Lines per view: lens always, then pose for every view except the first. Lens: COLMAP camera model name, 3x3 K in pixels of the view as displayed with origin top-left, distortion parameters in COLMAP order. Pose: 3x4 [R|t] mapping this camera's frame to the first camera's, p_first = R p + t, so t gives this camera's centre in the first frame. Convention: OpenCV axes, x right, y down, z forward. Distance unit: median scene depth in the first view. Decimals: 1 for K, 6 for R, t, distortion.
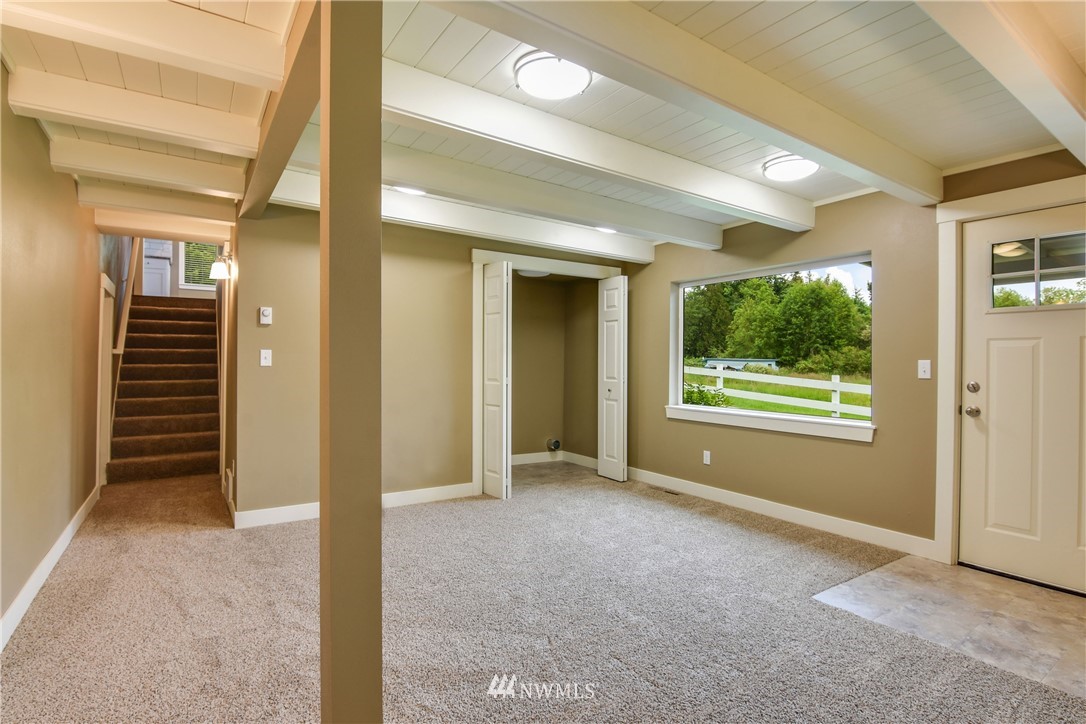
lens RADIAL K [[544.6, 0, 539.2], [0, 544.6, 360.5], [0, 0, 1]] dist [-0.002691, -0.010261]
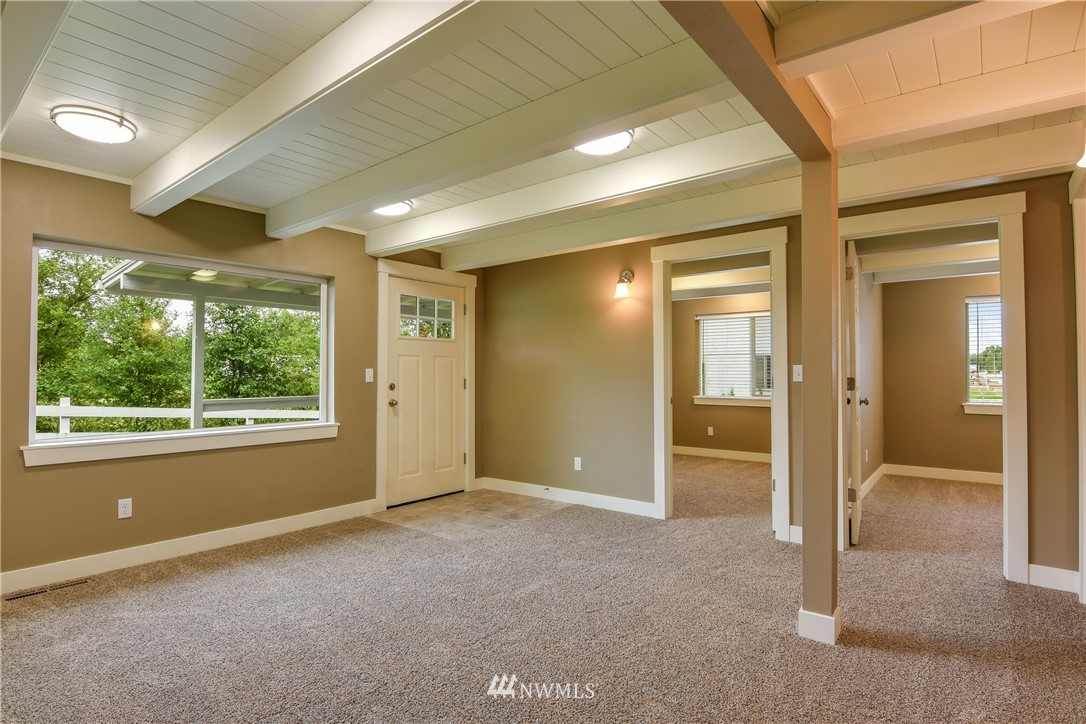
lens RADIAL K [[544.6, 0, 539.2], [0, 544.6, 360.5], [0, 0, 1]] dist [-0.002691, -0.010261]
pose [[-0.291518, 0.007142, 0.956539, -0.729547], [-0.007139, 0.999928, -0.009642, -0.011450], [-0.956539, -0.009640, -0.291446, 0.997462]]
